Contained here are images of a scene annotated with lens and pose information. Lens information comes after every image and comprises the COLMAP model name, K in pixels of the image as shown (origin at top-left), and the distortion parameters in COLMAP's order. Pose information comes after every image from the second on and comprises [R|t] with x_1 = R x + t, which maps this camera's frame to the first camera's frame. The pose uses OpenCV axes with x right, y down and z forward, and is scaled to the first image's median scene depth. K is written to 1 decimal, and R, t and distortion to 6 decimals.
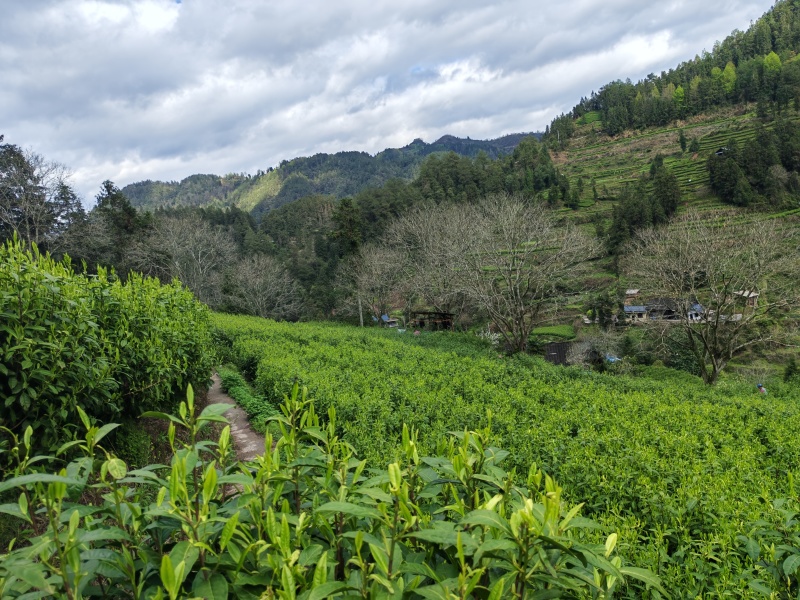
lens RADIAL K [[622.0, 0, 401.5], [0, 622.0, 298.5], [0, 0, 1]] dist [-0.007452, 0.014200]
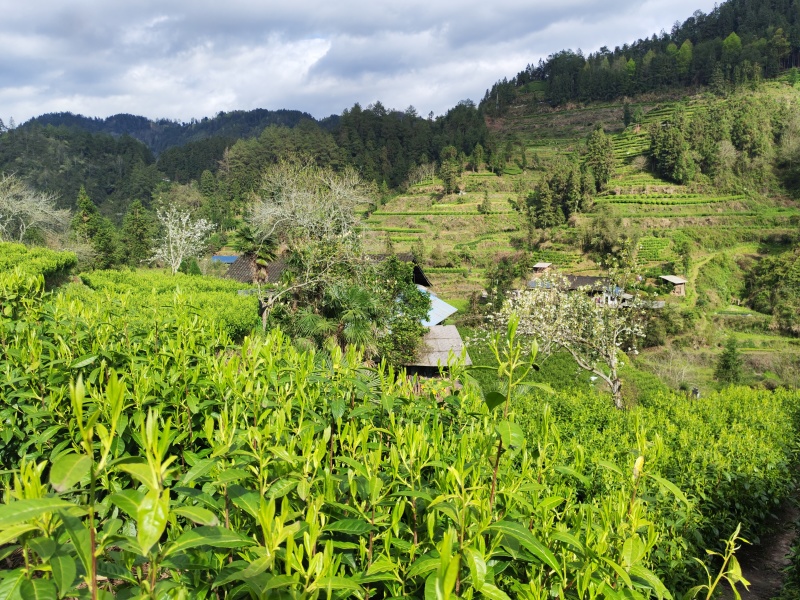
lens RADIAL K [[622.0, 0, 401.6], [0, 622.0, 302.7], [0, 0, 1]] dist [-0.007452, 0.014200]
pose [[0.988754, 0.113206, 0.097722, 0.079085], [-0.116296, 0.992861, 0.026505, 0.027263], [-0.094023, -0.037572, 0.994861, 0.138874]]
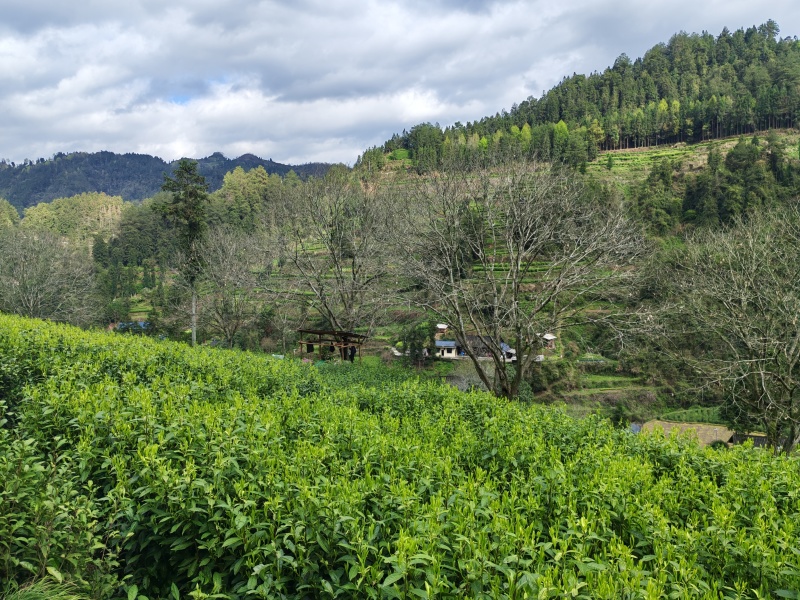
lens RADIAL K [[622.0, 0, 395.3], [0, 622.0, 298.1], [0, 0, 1]] dist [-0.007452, 0.014200]
pose [[0.943825, 0.083023, 0.319847, -0.015846], [-0.068848, 0.996088, -0.055393, 0.002982], [-0.323195, 0.030261, 0.945849, 0.056293]]
